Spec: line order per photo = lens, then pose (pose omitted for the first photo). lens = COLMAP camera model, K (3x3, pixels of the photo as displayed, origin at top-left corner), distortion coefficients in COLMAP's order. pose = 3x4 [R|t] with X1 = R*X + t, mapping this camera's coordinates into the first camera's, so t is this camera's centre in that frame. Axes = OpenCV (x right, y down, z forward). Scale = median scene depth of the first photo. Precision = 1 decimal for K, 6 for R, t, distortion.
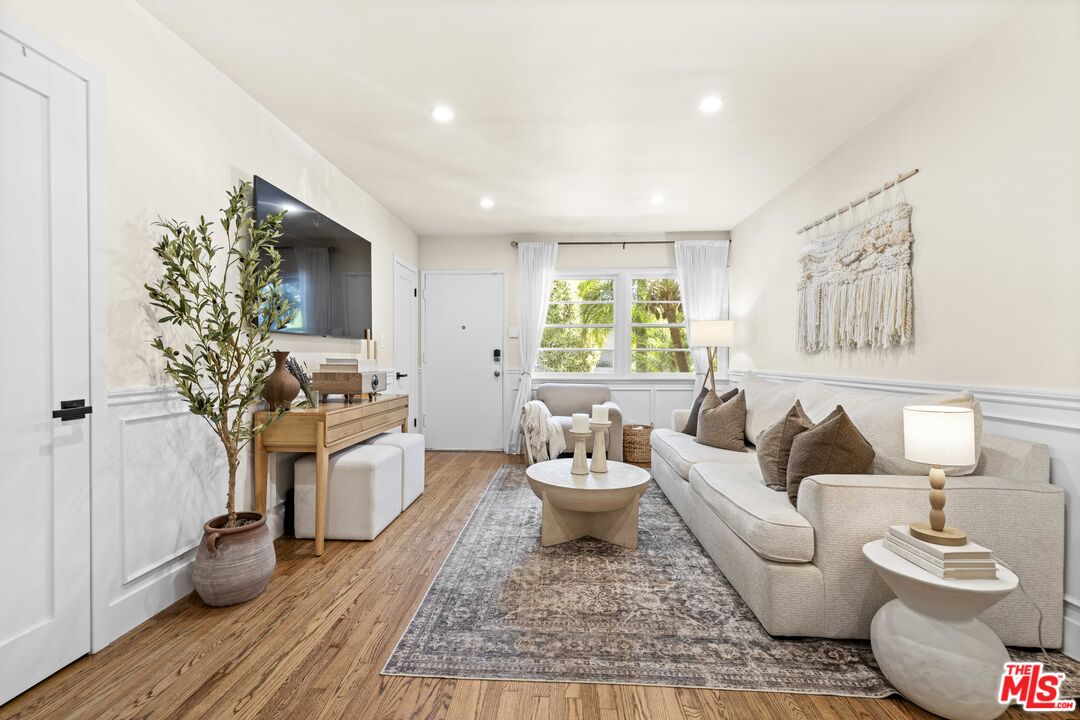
lens RADIAL K [[458.7, 0, 533.7], [0, 458.7, 358.4], [0, 0, 1]] dist [0.001034, 0.000437]
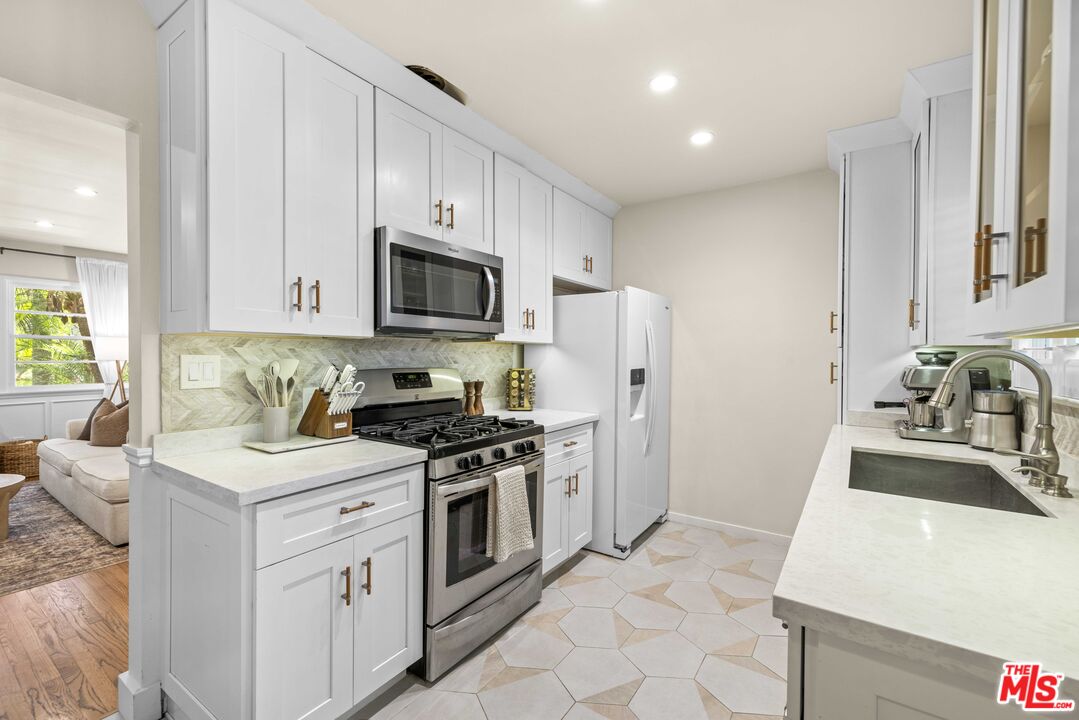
lens RADIAL K [[458.3, 0, 533.2], [0, 458.3, 358.4], [0, 0, 1]] dist [0.001034, 0.000437]
pose [[0.516953, -0.009793, 0.855958, -0.103886], [-0.000870, 0.999928, 0.011965, -0.089814], [-0.856013, -0.006930, 0.516908, -0.924327]]
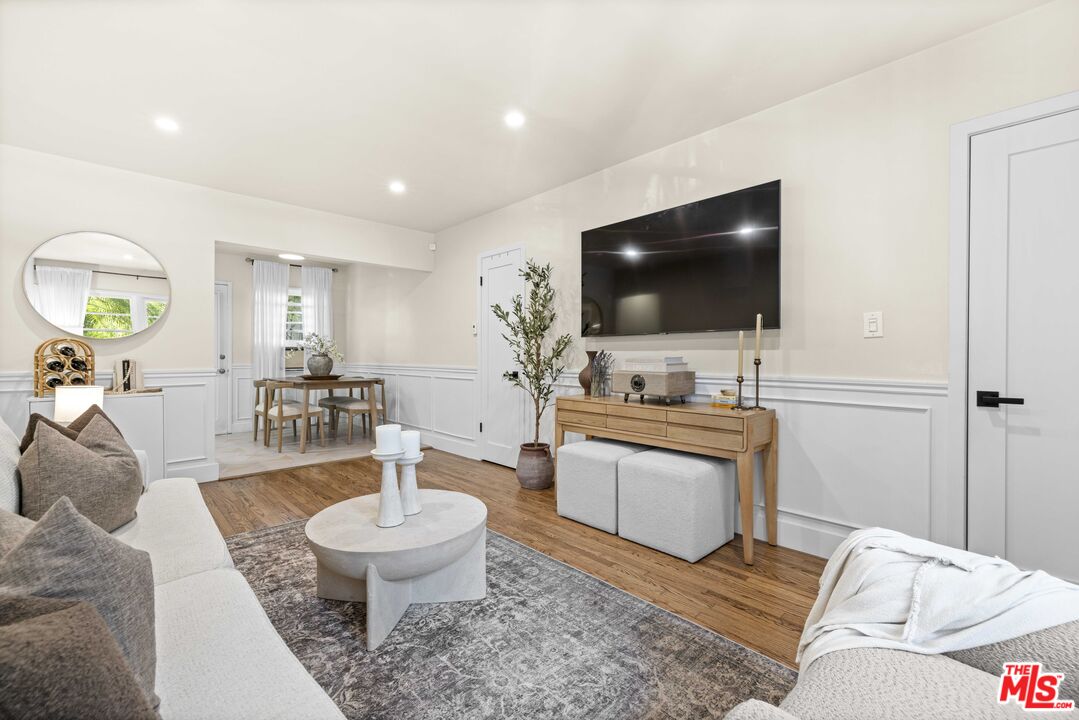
lens RADIAL K [[458.3, 0, 533.2], [0, 458.3, 358.4], [0, 0, 1]] dist [0.001034, 0.000437]
pose [[-0.686072, 0.001087, -0.727533, 0.608814], [-0.004590, 0.999973, 0.005822, -0.000156], [0.727520, 0.007333, -0.686048, 2.019683]]
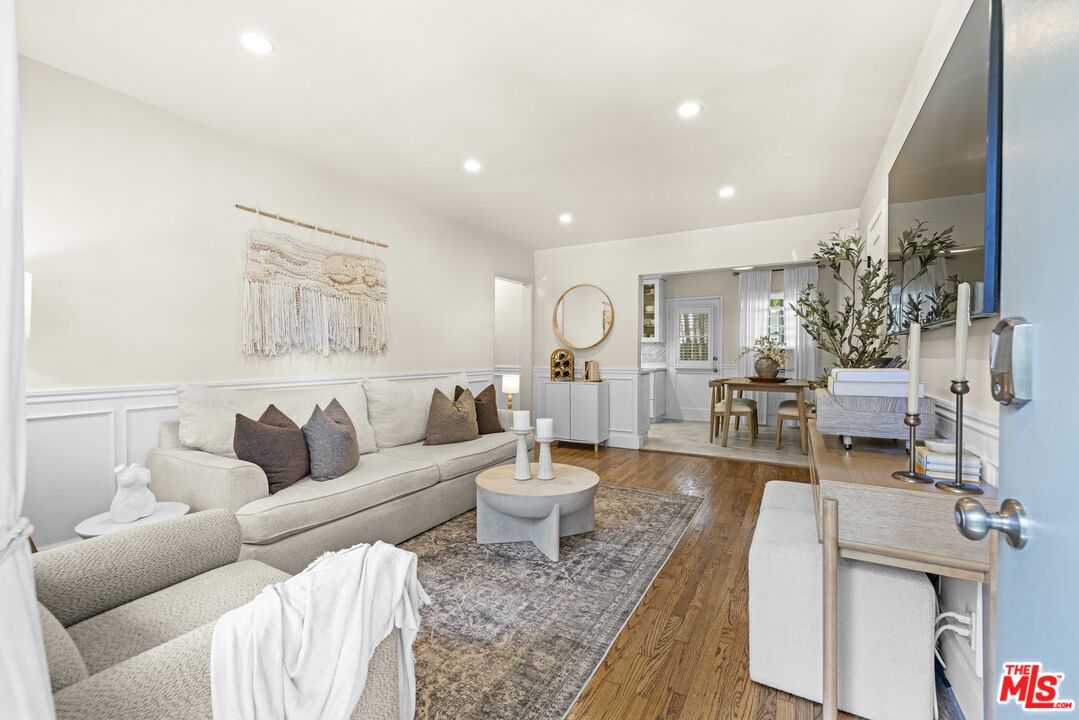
lens RADIAL K [[458.3, 0, 533.2], [0, 458.3, 358.4], [0, 0, 1]] dist [0.001034, 0.000437]
pose [[-0.895995, -0.006907, 0.444011, -0.386963], [-0.001199, 0.999913, 0.013135, -0.027137], [-0.444063, 0.011236, -0.895925, 2.331812]]
